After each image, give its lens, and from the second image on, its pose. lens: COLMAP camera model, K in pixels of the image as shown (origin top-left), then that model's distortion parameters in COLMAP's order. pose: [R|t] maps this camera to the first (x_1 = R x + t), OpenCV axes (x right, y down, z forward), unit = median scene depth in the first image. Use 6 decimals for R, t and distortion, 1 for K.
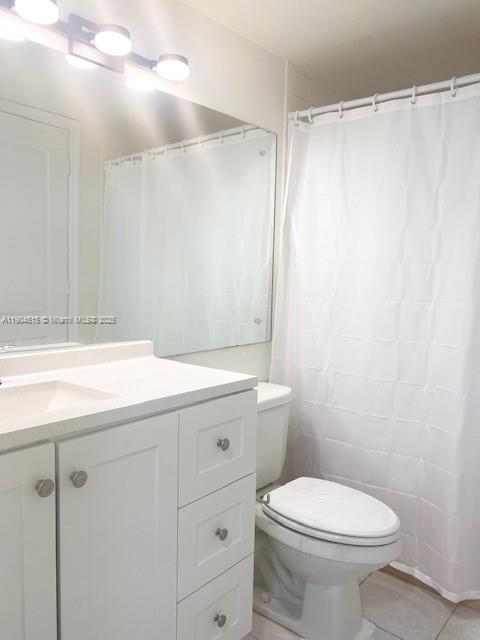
lens RADIAL K [[479.0, 0, 240.0], [0, 479.0, 320.0], [0, 0, 1]] dist [-0.000030, -0.010209]
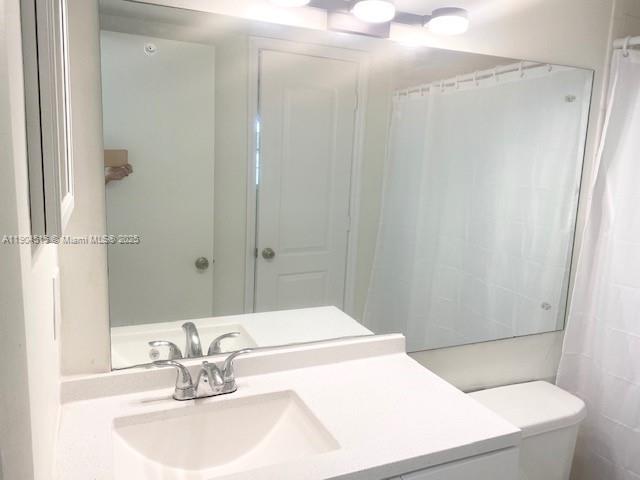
lens RADIAL K [[479.0, 0, 320.0], [0, 479.0, 240.0], [0, 0, 1]] dist [-0.000030, -0.010209]
pose [[0.900603, 0.077600, -0.427658, 0.028760], [-0.059426, 0.996677, 0.055705, -0.128128], [0.430560, -0.024754, 0.902222, 0.104934]]
